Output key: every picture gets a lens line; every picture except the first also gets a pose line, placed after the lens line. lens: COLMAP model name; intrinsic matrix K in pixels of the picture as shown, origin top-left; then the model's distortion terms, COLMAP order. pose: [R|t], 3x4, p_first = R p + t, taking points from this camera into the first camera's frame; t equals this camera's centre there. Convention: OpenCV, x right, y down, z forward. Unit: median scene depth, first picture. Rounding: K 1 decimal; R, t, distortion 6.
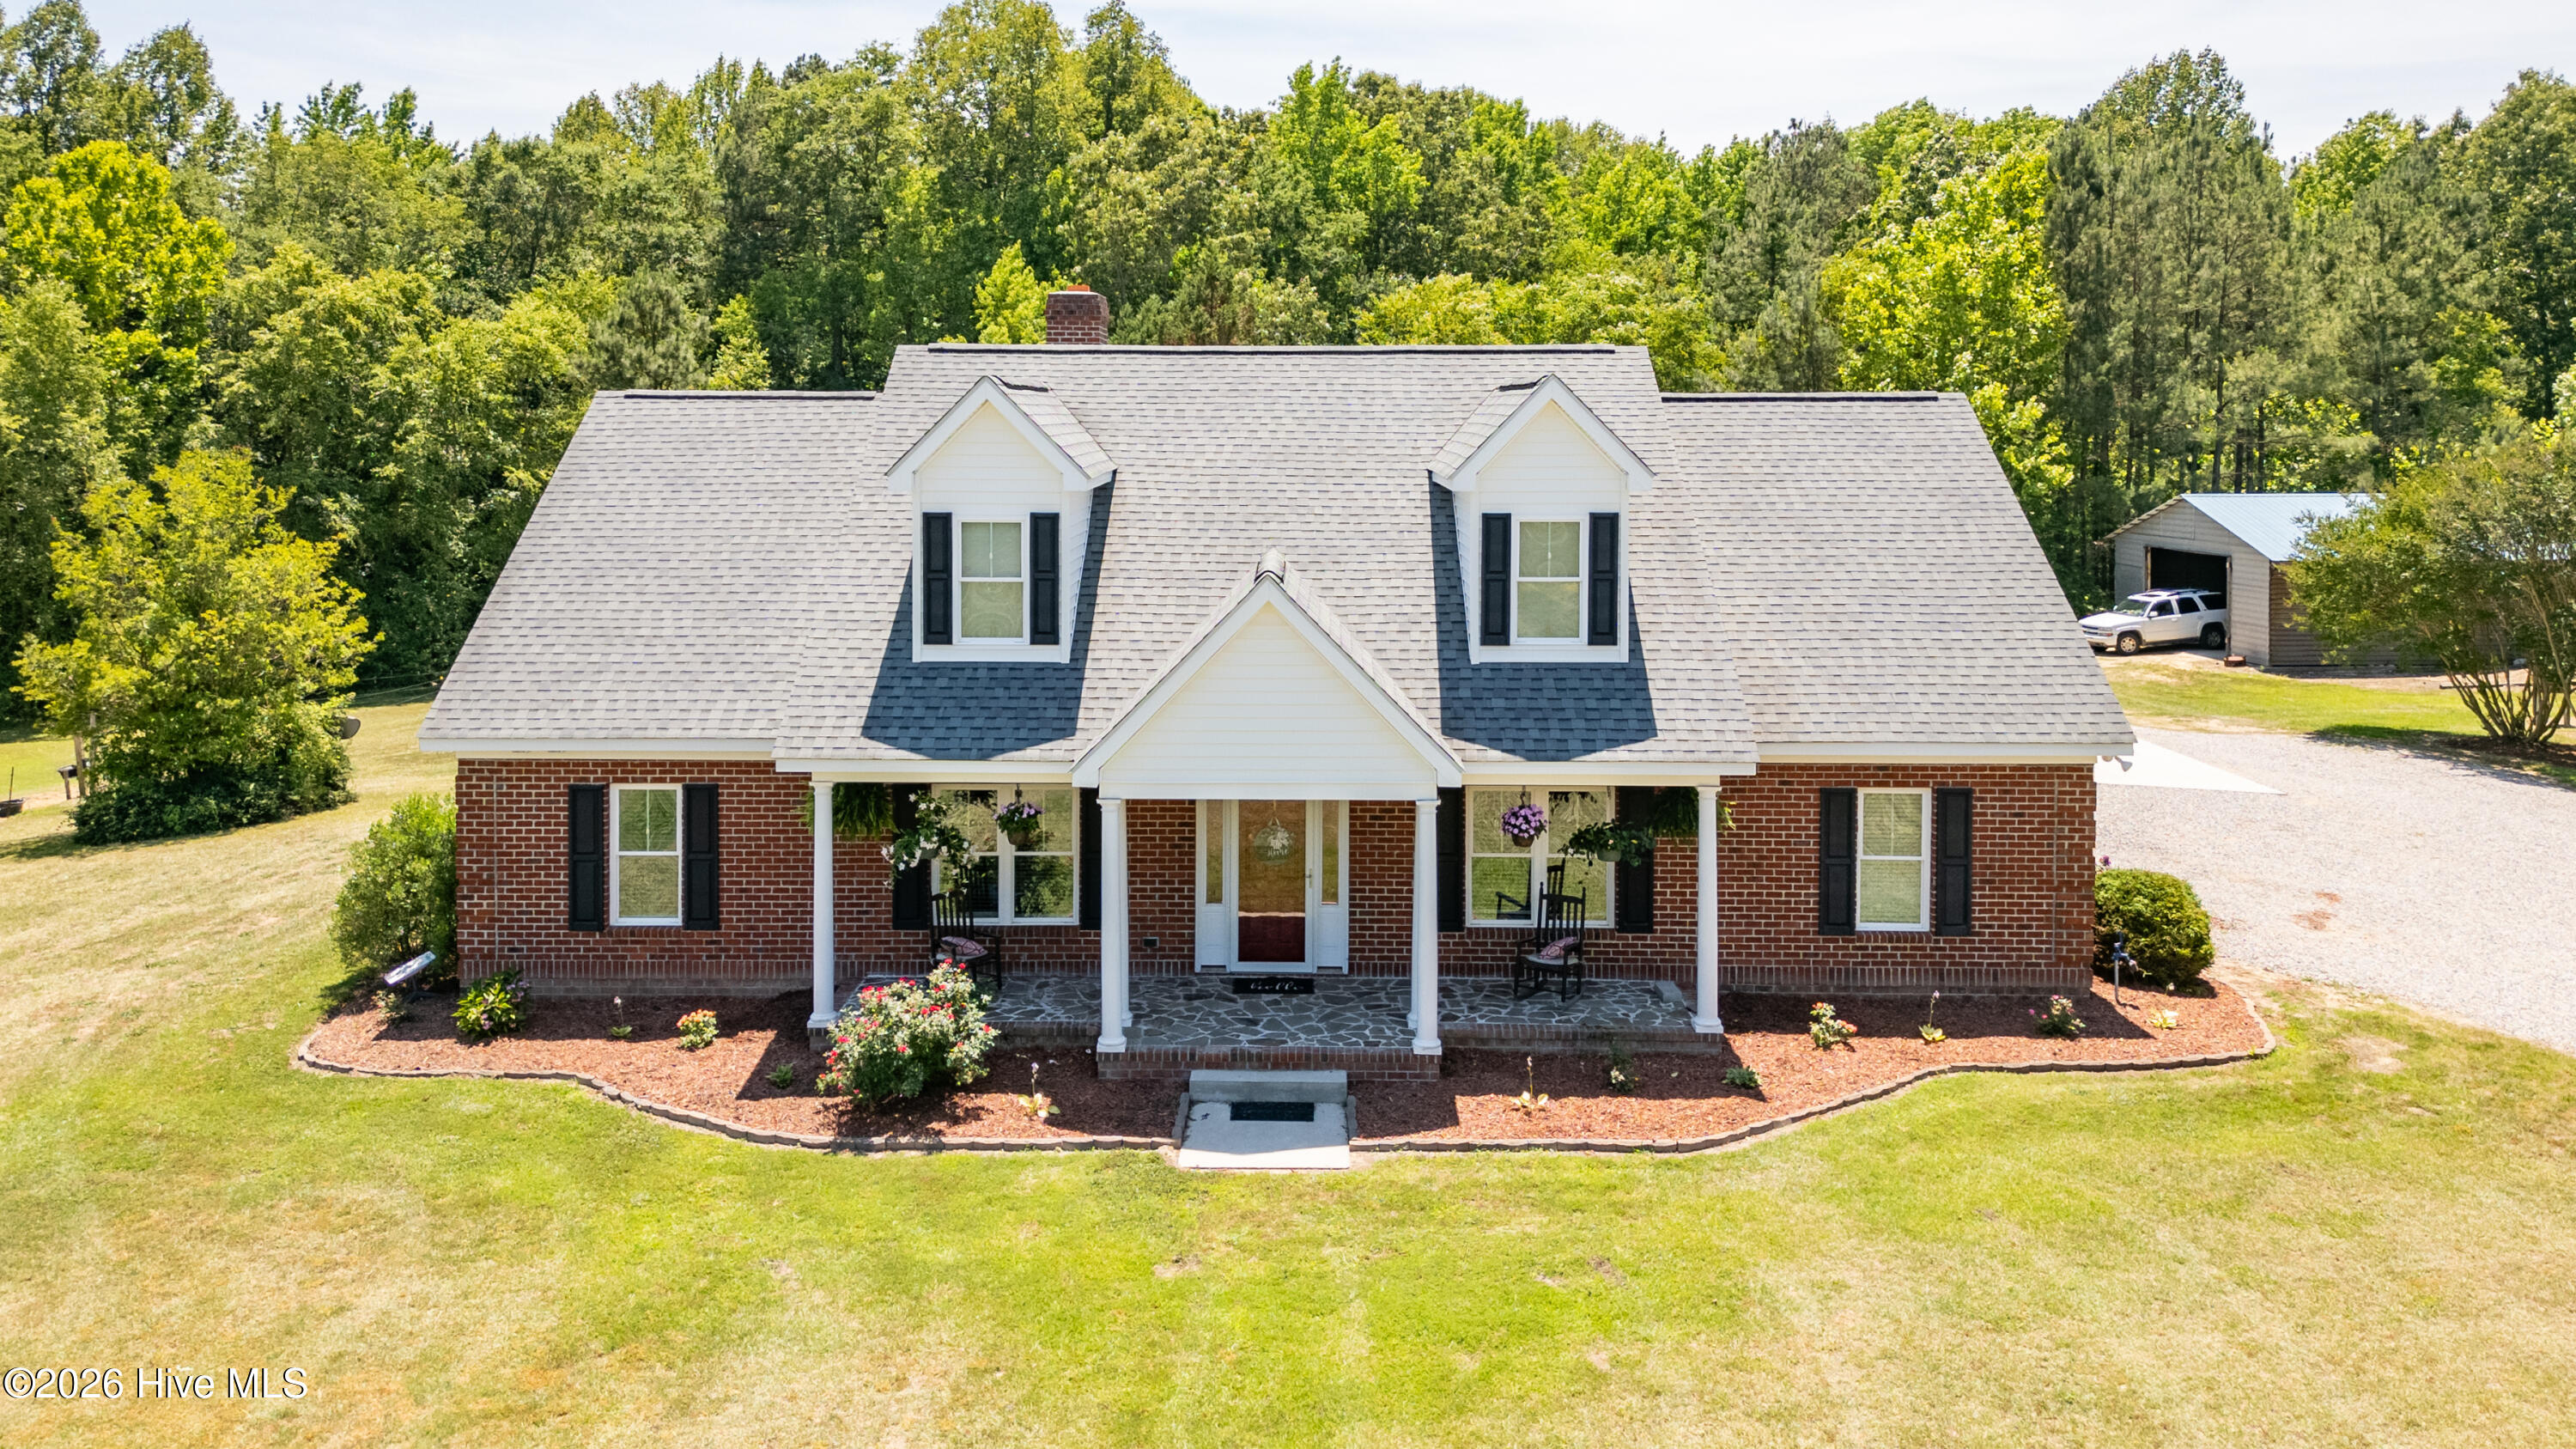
lens RADIAL K [[1994.2, 0, 1285.7], [0, 1994.2, 559.1], [0, 0, 1]] dist [0.037247, -0.008675]
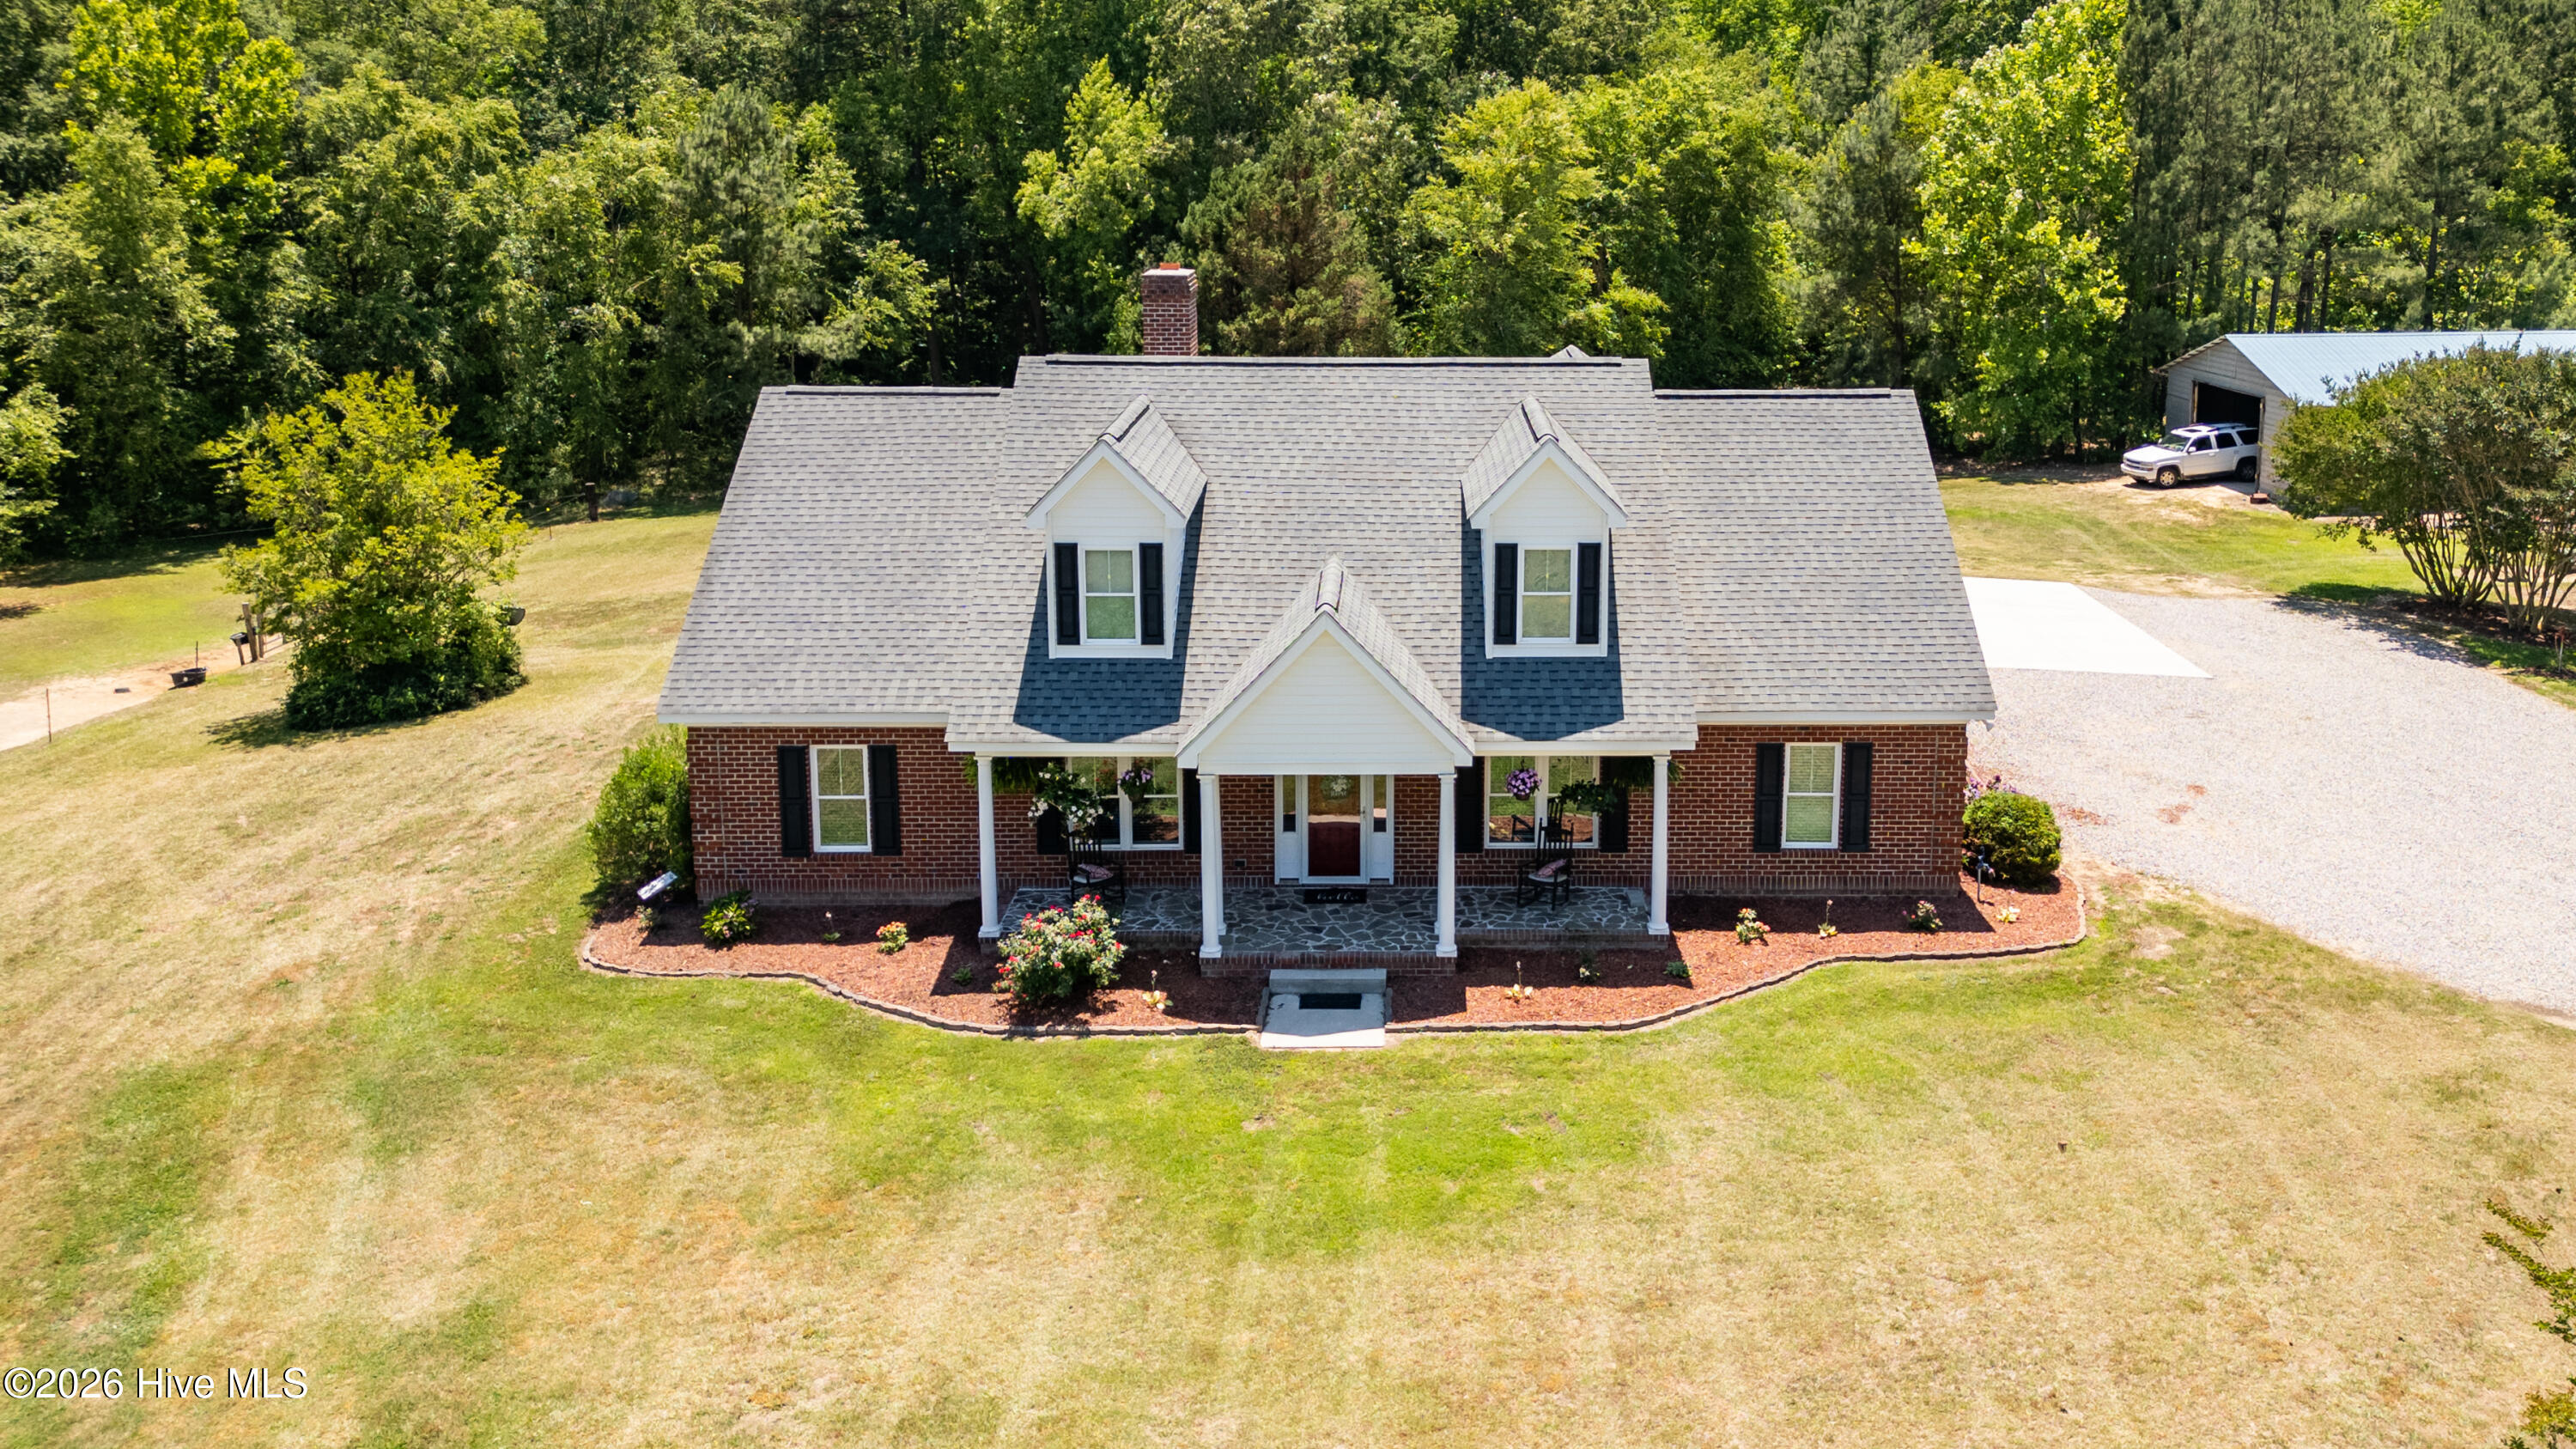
lens RADIAL K [[2096.2, 0, 1462.9], [0, 2096.2, 654.7], [0, 0, 1]] dist [0.105568, -0.154670]
pose [[0.999381, -0.002813, 0.035054, 0.031456], [-0.003202, 0.985377, 0.170357, -0.184600], [-0.035020, -0.170363, 0.984759, -0.344103]]
